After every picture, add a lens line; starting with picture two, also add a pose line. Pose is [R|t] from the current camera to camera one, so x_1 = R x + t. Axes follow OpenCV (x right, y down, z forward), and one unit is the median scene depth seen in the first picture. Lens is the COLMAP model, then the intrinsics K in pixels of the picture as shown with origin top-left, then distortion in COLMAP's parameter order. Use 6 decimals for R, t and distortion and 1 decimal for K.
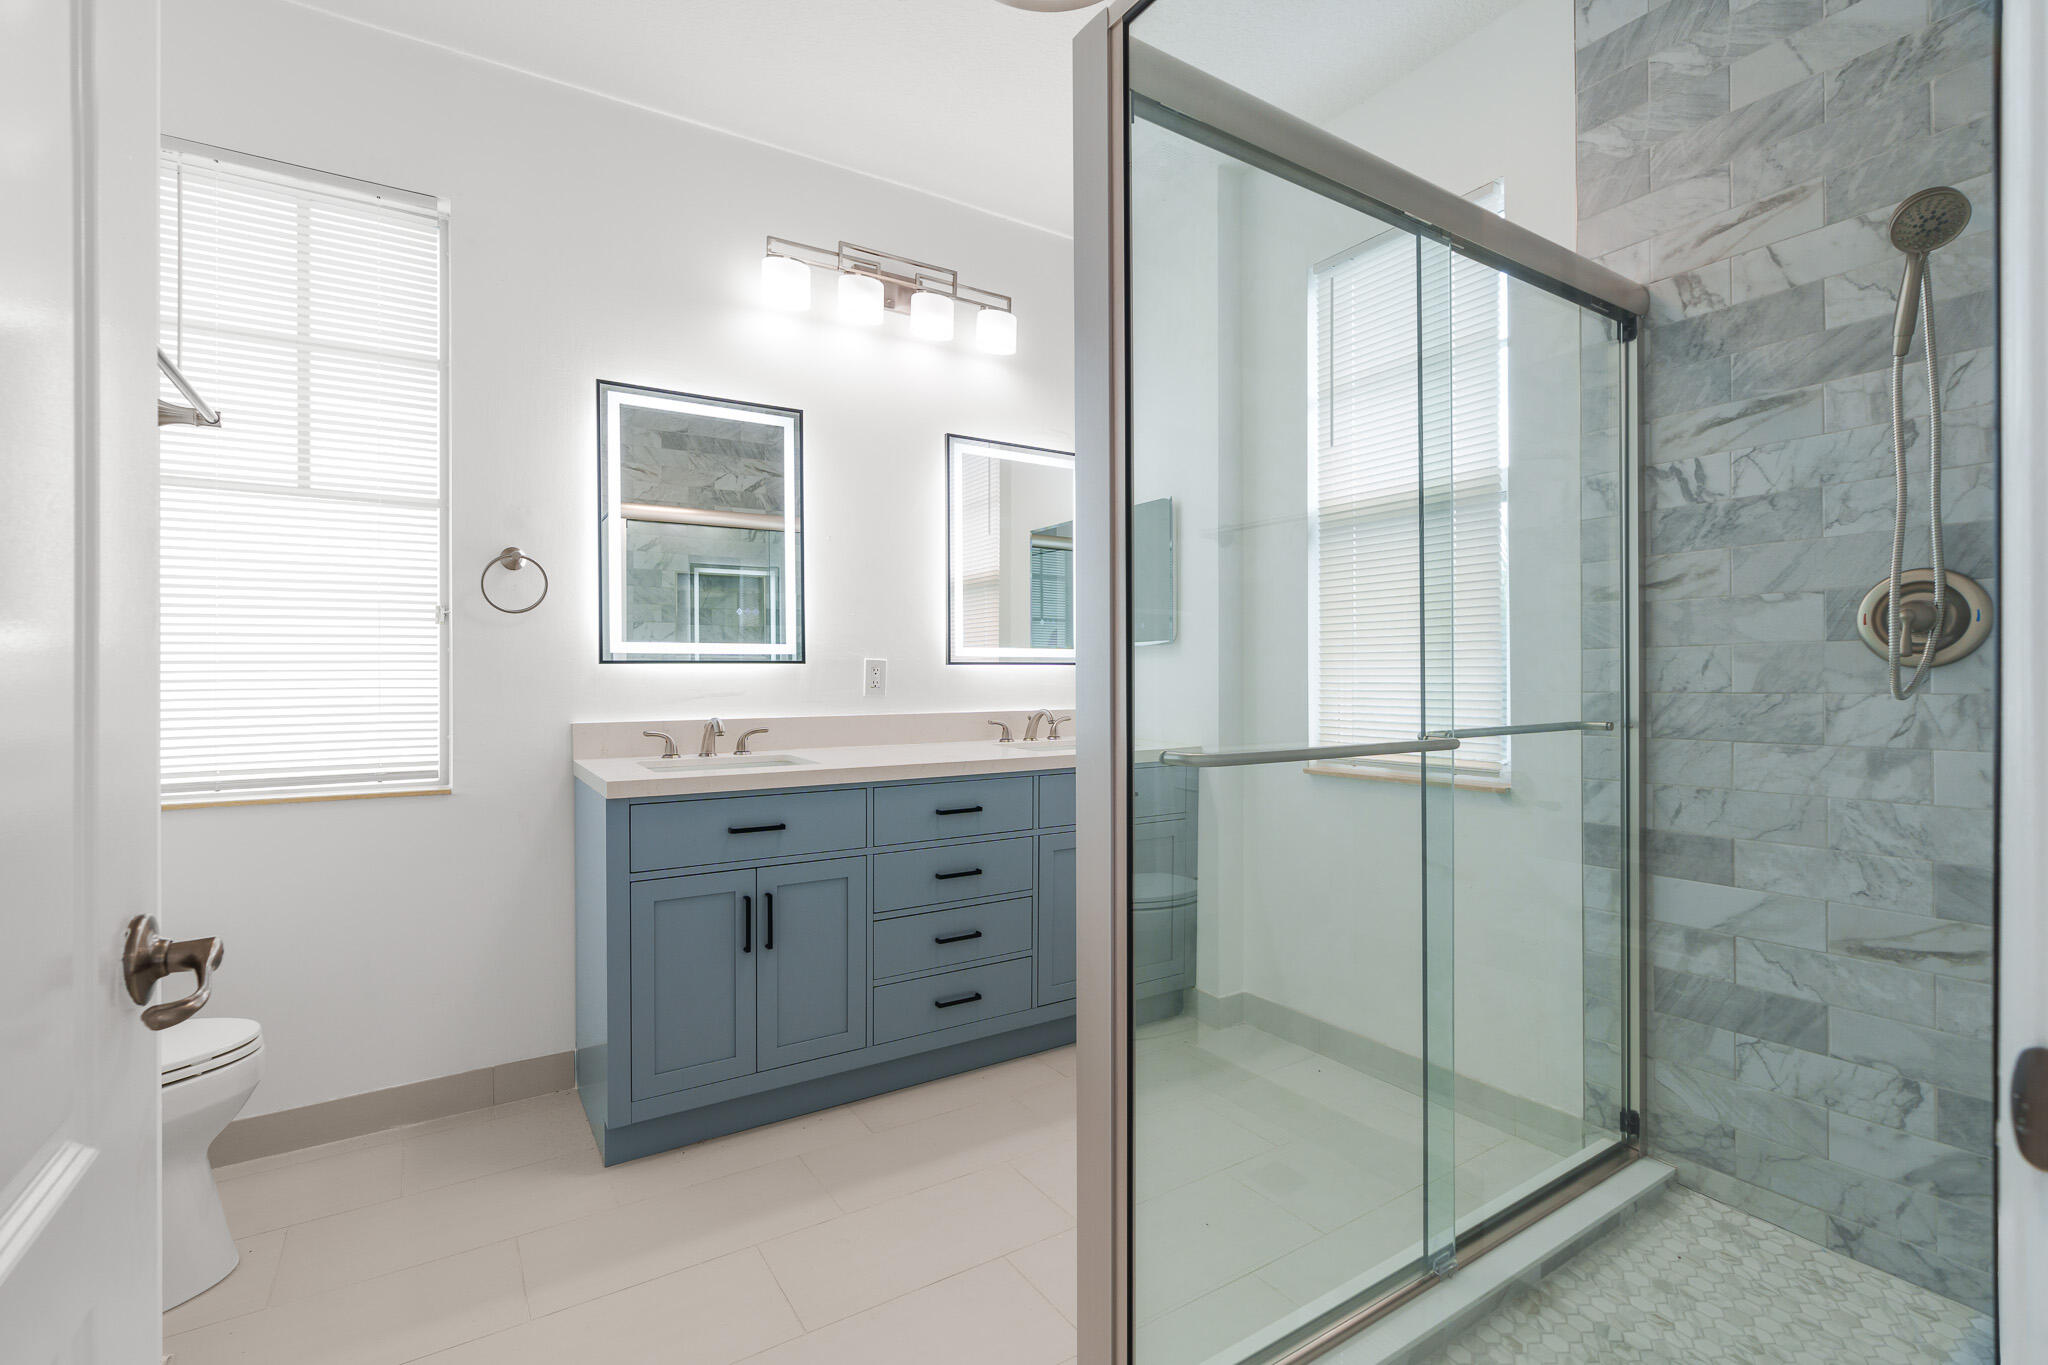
lens RADIAL K [[936.8, 0, 1023.9], [0, 936.8, 677.5], [0, 0, 1]] dist [0.000658, 0.000206]
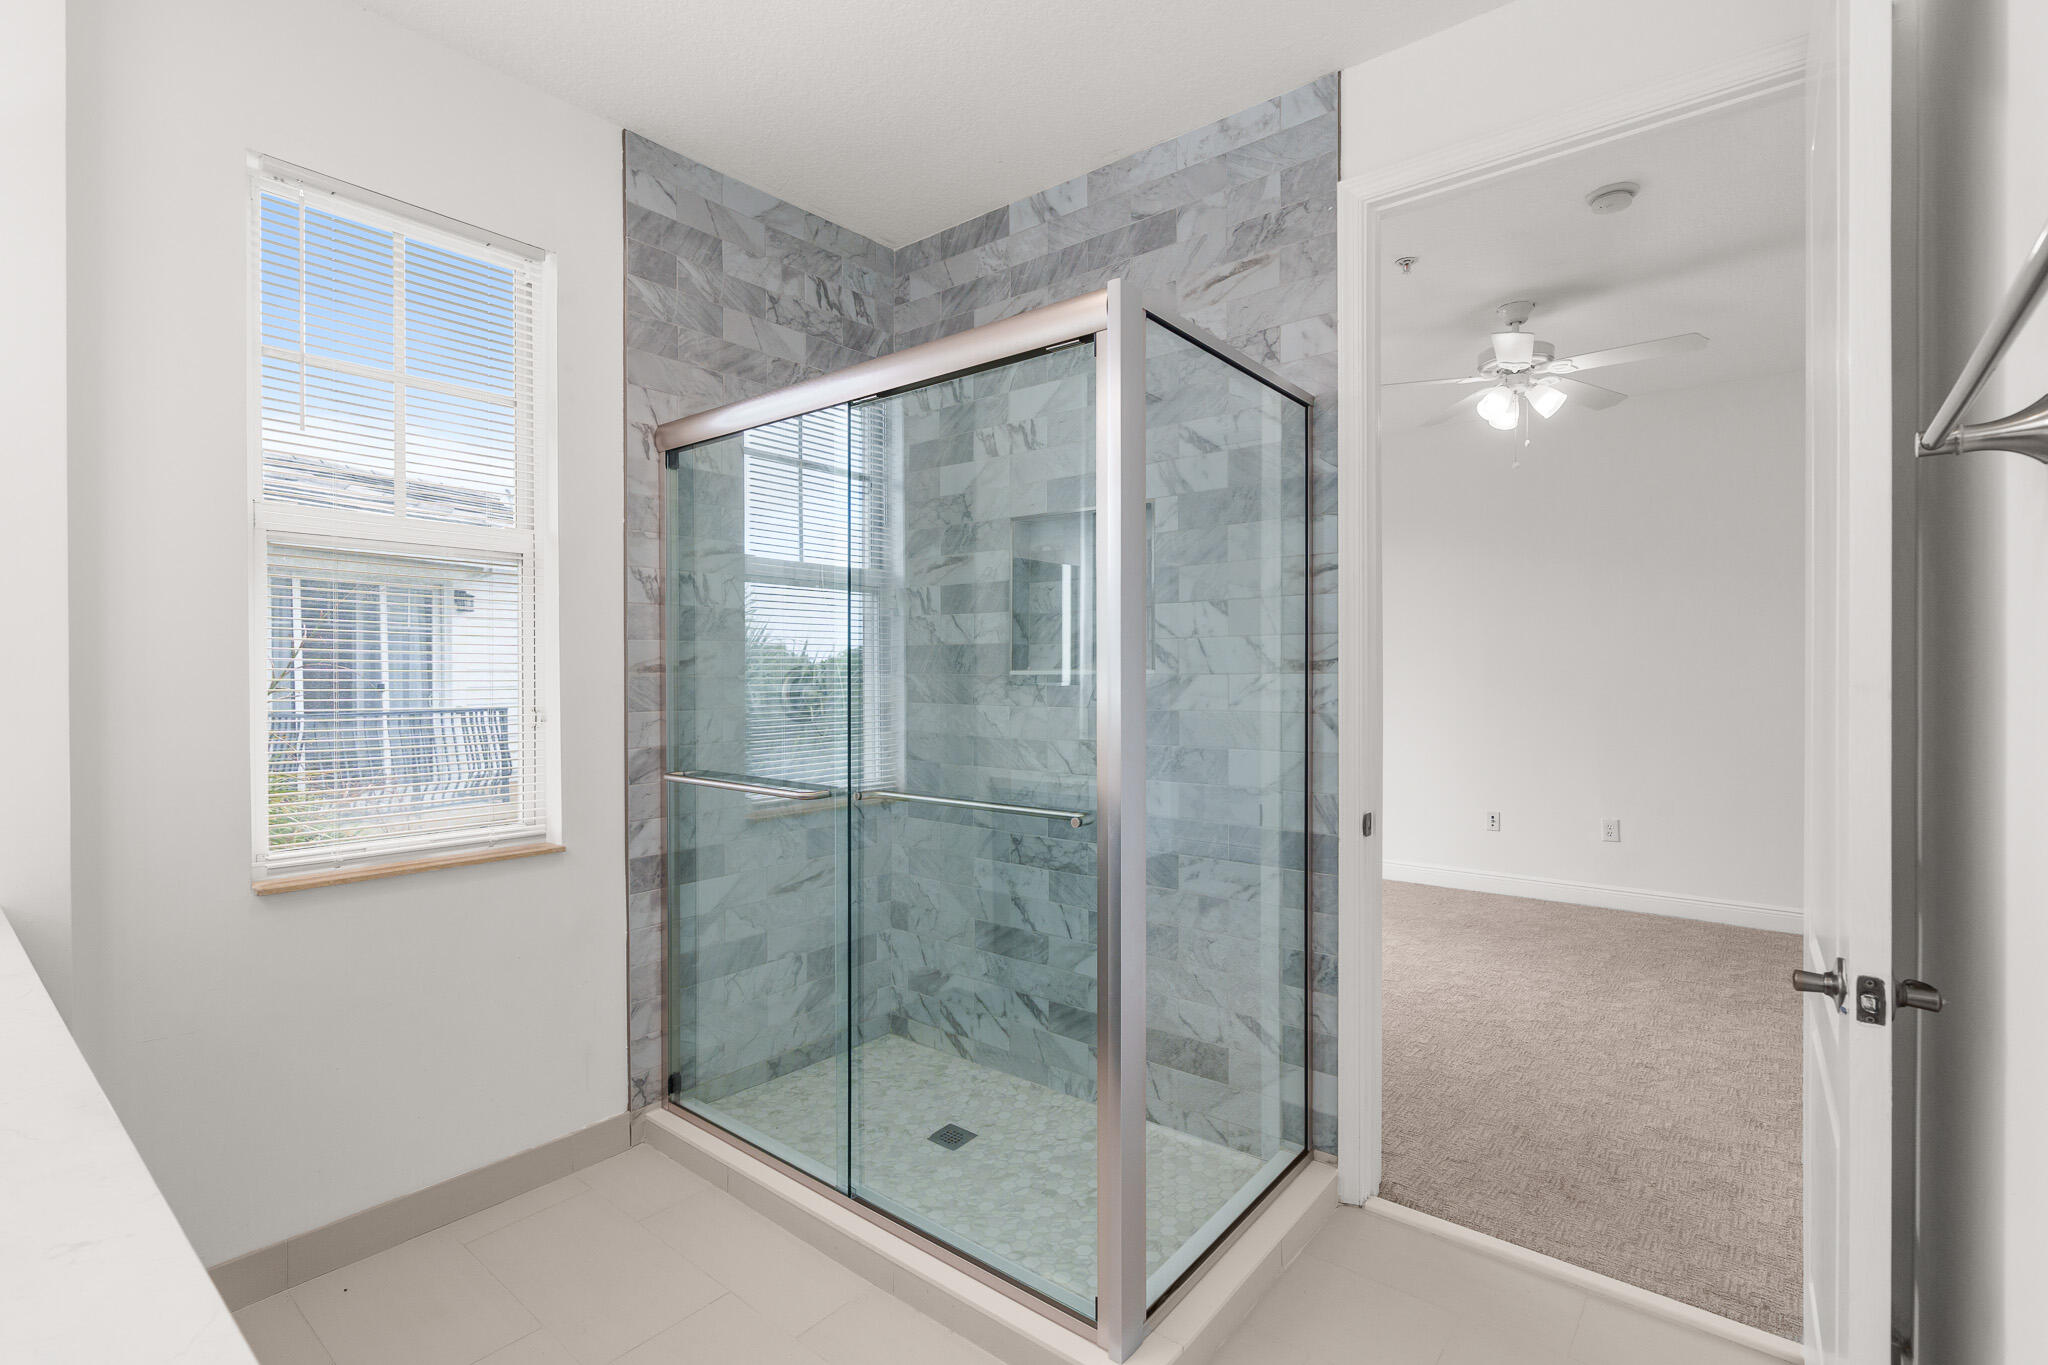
lens RADIAL K [[936.8, 0, 1024.0], [0, 936.8, 682.8], [0, 0, 1]] dist [0.000658, 0.000206]
pose [[-0.301989, -0.005372, 0.953296, -0.740422], [0.001514, 0.999980, 0.006114, -0.080999], [-0.953310, 0.003290, -0.301975, 0.967606]]
